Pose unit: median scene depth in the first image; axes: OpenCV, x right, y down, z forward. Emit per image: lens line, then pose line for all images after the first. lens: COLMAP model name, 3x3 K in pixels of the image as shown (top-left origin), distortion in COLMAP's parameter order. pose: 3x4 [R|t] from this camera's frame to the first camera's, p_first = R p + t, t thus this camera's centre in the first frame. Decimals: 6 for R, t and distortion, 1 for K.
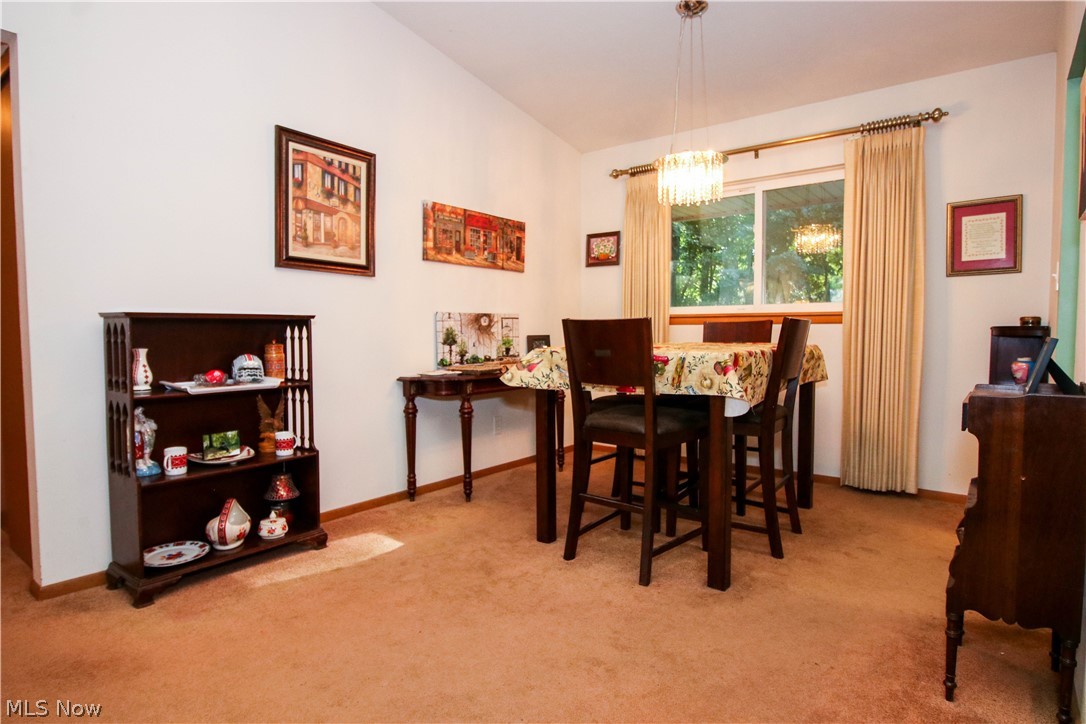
lens RADIAL K [[598.5, 0, 543.0], [0, 598.5, 362.0], [0, 0, 1]] dist [0.000817, -0.000679]
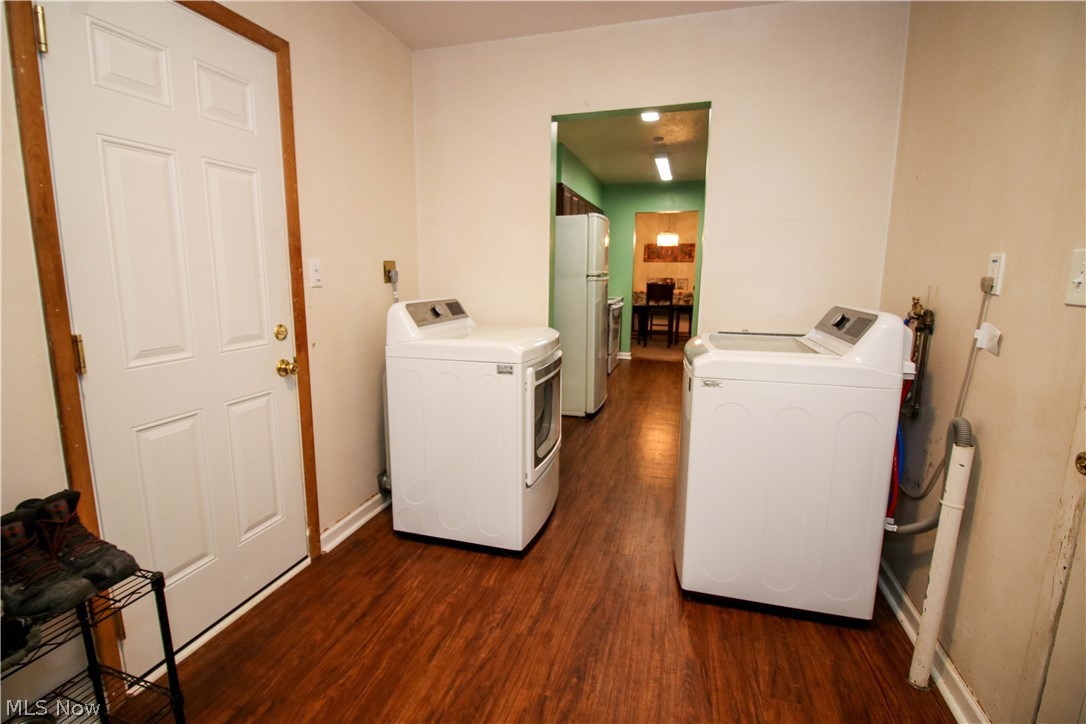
lens RADIAL K [[501.9, 0, 536.5], [0, 501.9, 356.2], [0, 0, 1]] dist [-0.003288, -0.012046]
pose [[0.348850, 0.165101, -0.922521, 2.394177], [-0.059606, 0.986276, 0.153971, -0.051659], [0.935281, 0.001275, 0.353903, -0.567634]]
